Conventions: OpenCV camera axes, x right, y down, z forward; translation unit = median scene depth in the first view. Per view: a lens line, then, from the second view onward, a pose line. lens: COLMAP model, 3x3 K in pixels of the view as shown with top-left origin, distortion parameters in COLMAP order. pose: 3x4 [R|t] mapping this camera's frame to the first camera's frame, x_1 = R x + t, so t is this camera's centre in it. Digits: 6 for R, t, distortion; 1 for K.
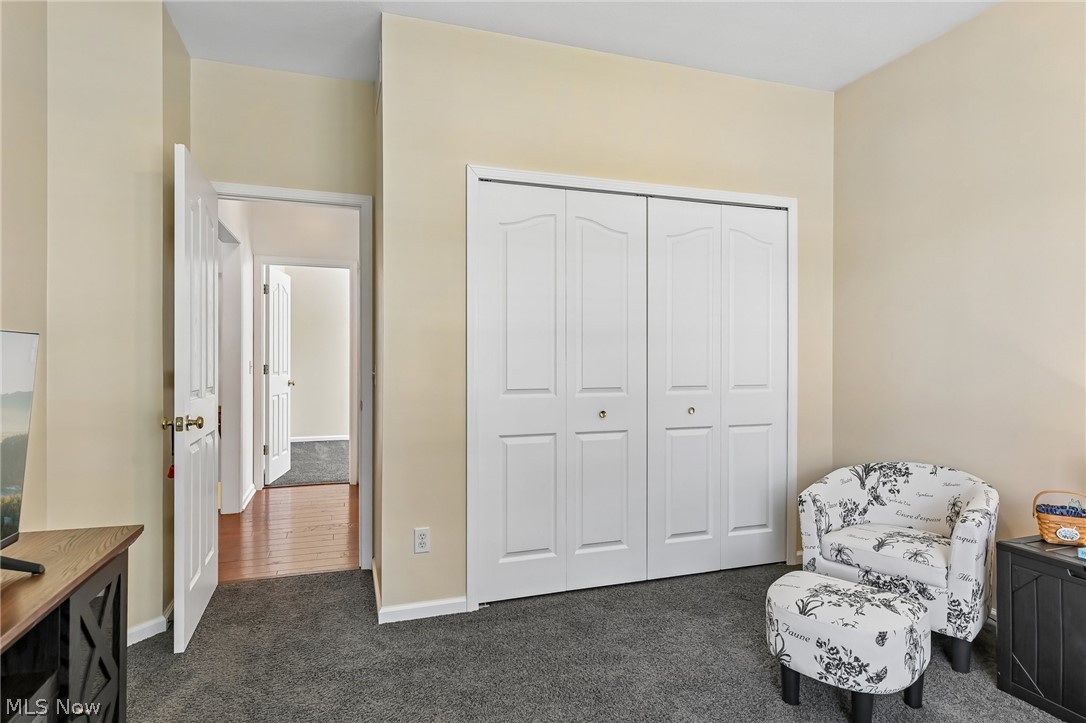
lens RADIAL K [[541.0, 0, 537.3], [0, 541.0, 364.1], [0, 0, 1]] dist [-0.005522, -0.000118]
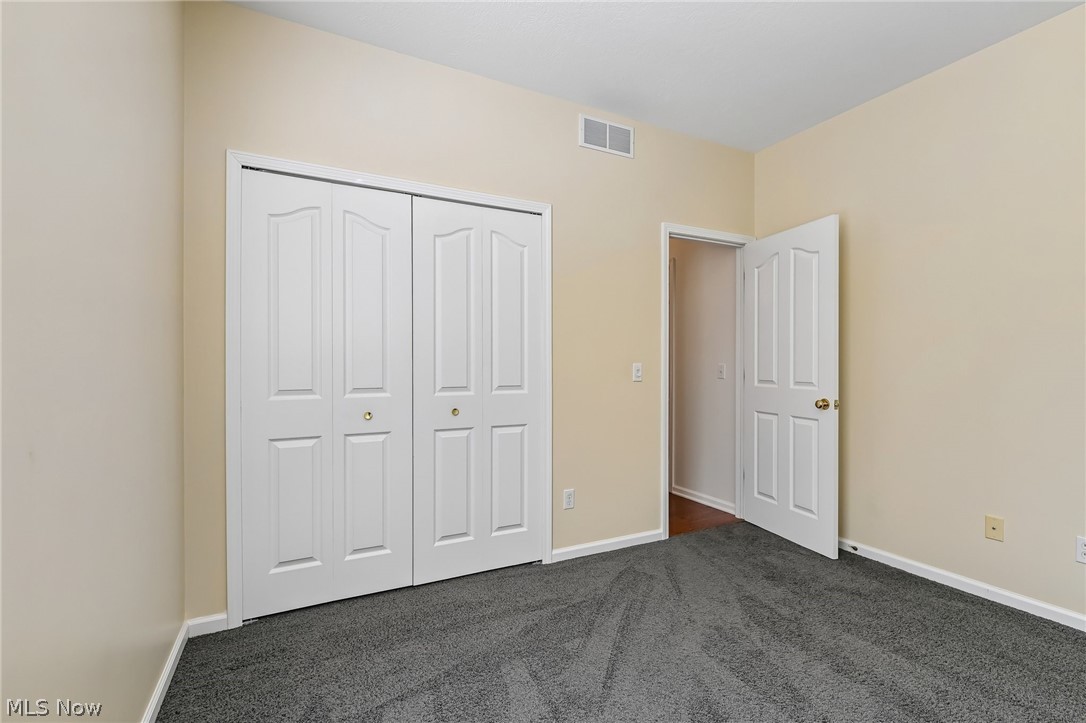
lens RADIAL K [[483.1, 0, 546.1], [0, 483.1, 357.8], [0, 0, 1]] dist [0.001456, -0.002423]
pose [[0.986144, 0.010547, 0.165554, 0.296066], [-0.008254, 0.999860, -0.014535, -0.001458], [-0.165684, 0.012967, 0.986094, 0.092638]]
